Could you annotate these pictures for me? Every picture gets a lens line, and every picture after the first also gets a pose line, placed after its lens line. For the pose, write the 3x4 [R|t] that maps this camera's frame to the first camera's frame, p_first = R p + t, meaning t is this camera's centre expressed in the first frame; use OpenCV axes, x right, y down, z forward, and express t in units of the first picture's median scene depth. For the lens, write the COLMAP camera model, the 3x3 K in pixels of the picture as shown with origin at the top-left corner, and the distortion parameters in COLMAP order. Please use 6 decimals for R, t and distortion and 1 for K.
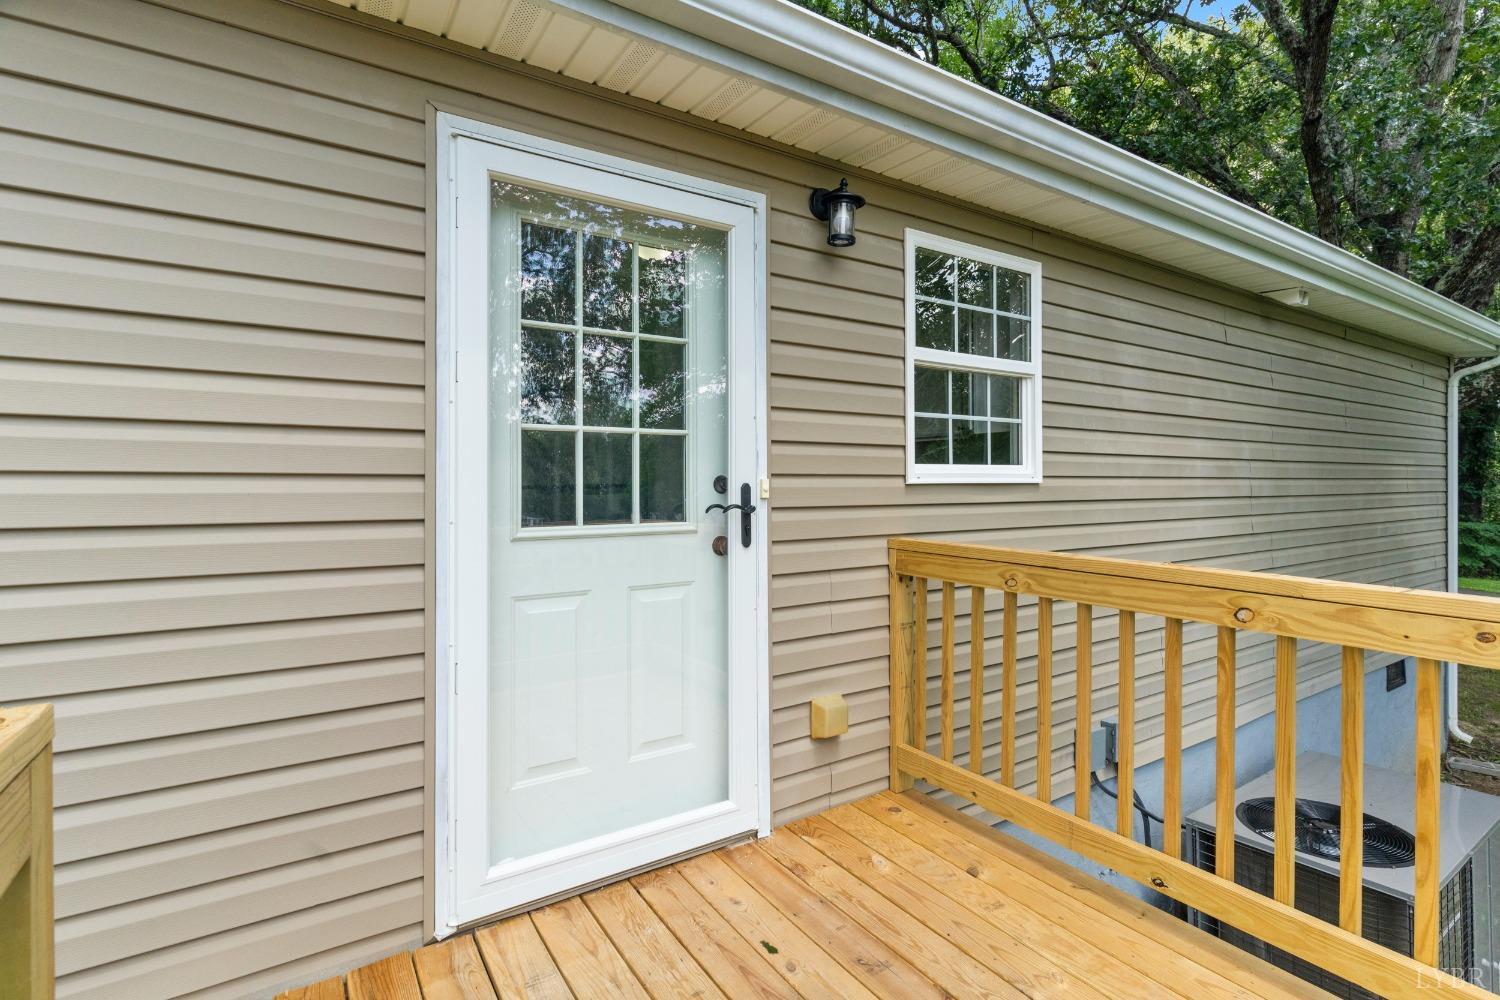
lens RADIAL K [[714.8, 0, 755.7], [0, 714.8, 502.2], [0, 0, 1]] dist [-0.000306, 0.000275]
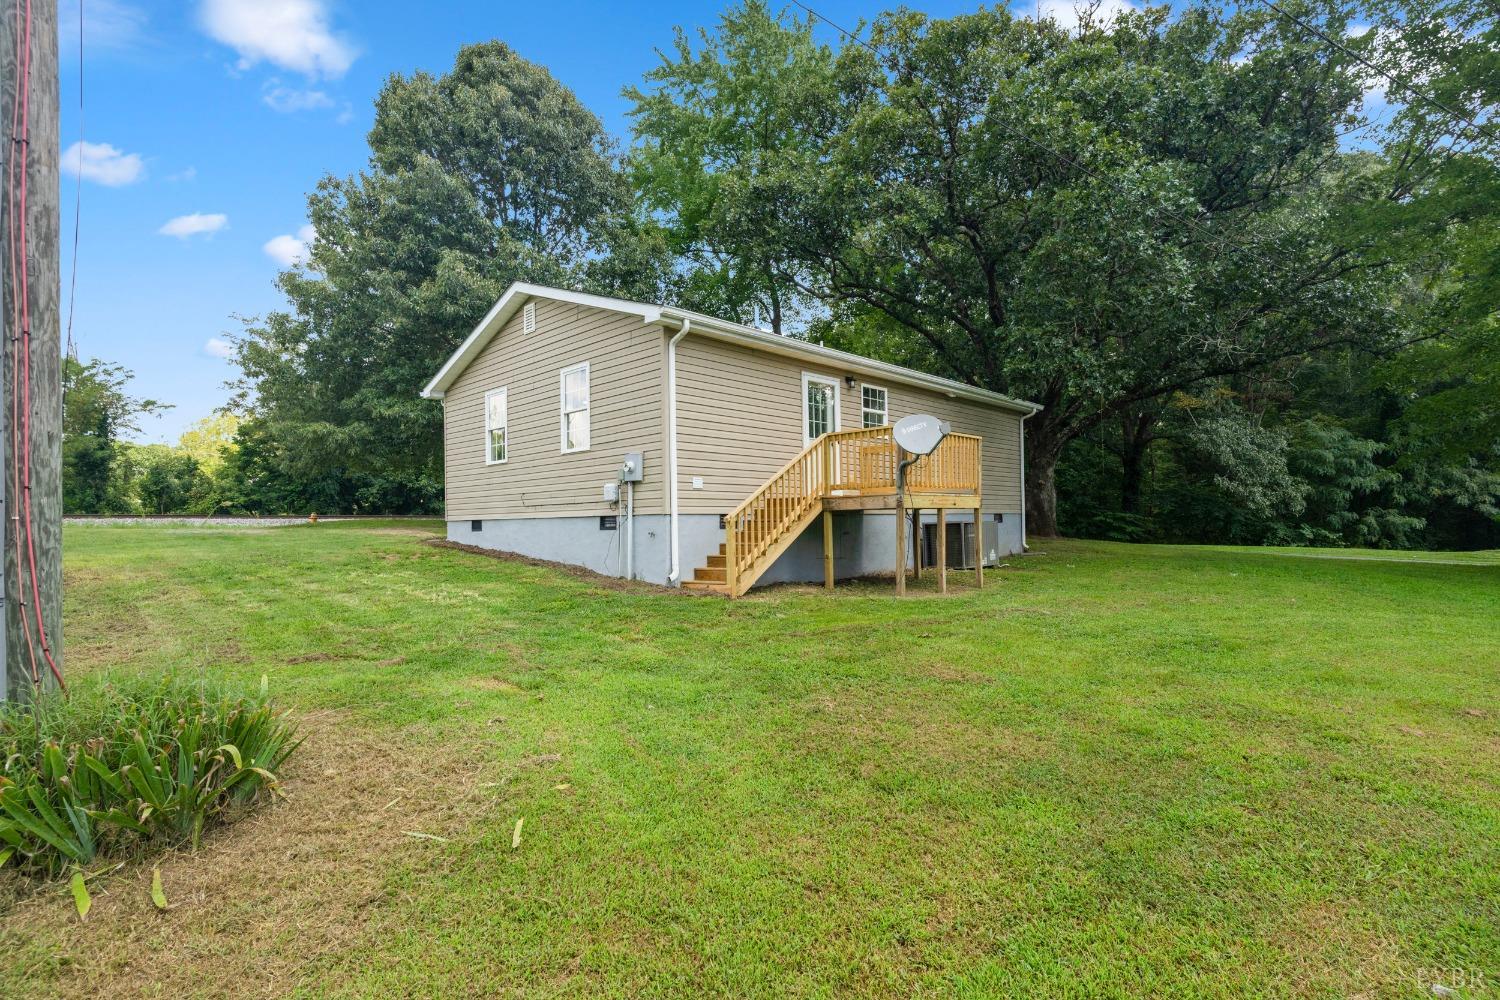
lens RADIAL K [[714.8, 0, 755.7], [0, 714.8, 502.2], [0, 0, 1]] dist [-0.000306, 0.000275]
pose [[0.973519, -0.008406, 0.228450, -1.518628], [0.021057, 0.998373, -0.052995, 0.626859], [-0.227633, 0.056402, 0.972112, -3.314056]]
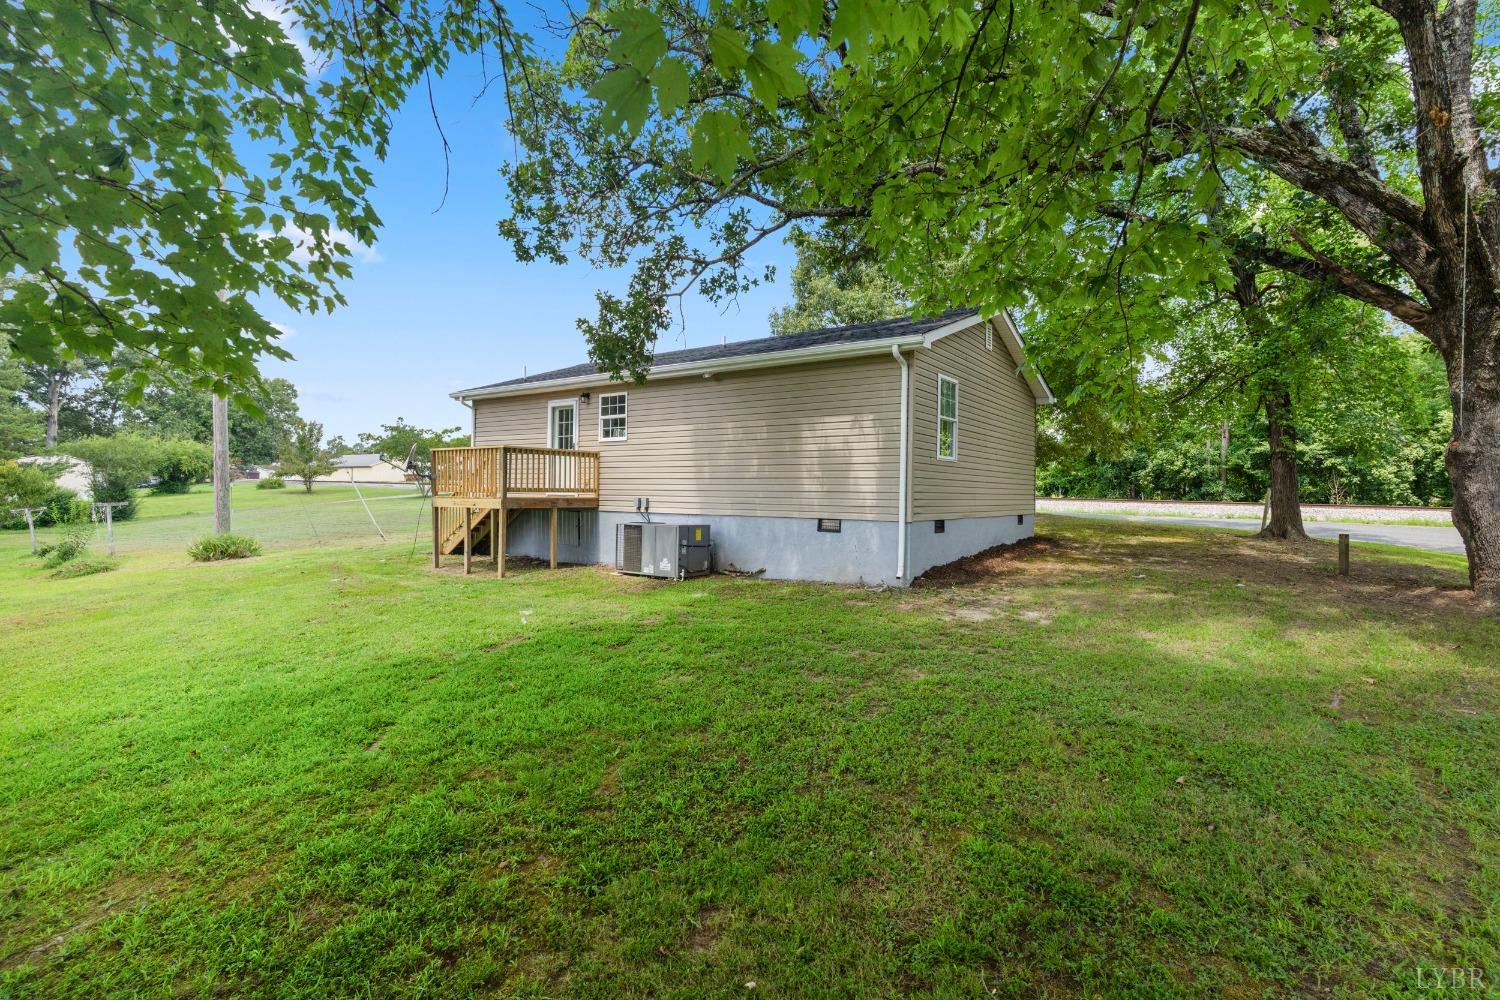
lens RADIAL K [[714.8, 0, 755.7], [0, 714.8, 502.2], [0, 0, 1]] dist [-0.000306, 0.000275]
pose [[0.375980, 0.007028, -0.926601, 5.438240], [-0.036037, 0.999326, -0.007043, 0.406693], [0.925927, 0.036041, 0.375980, 0.089444]]
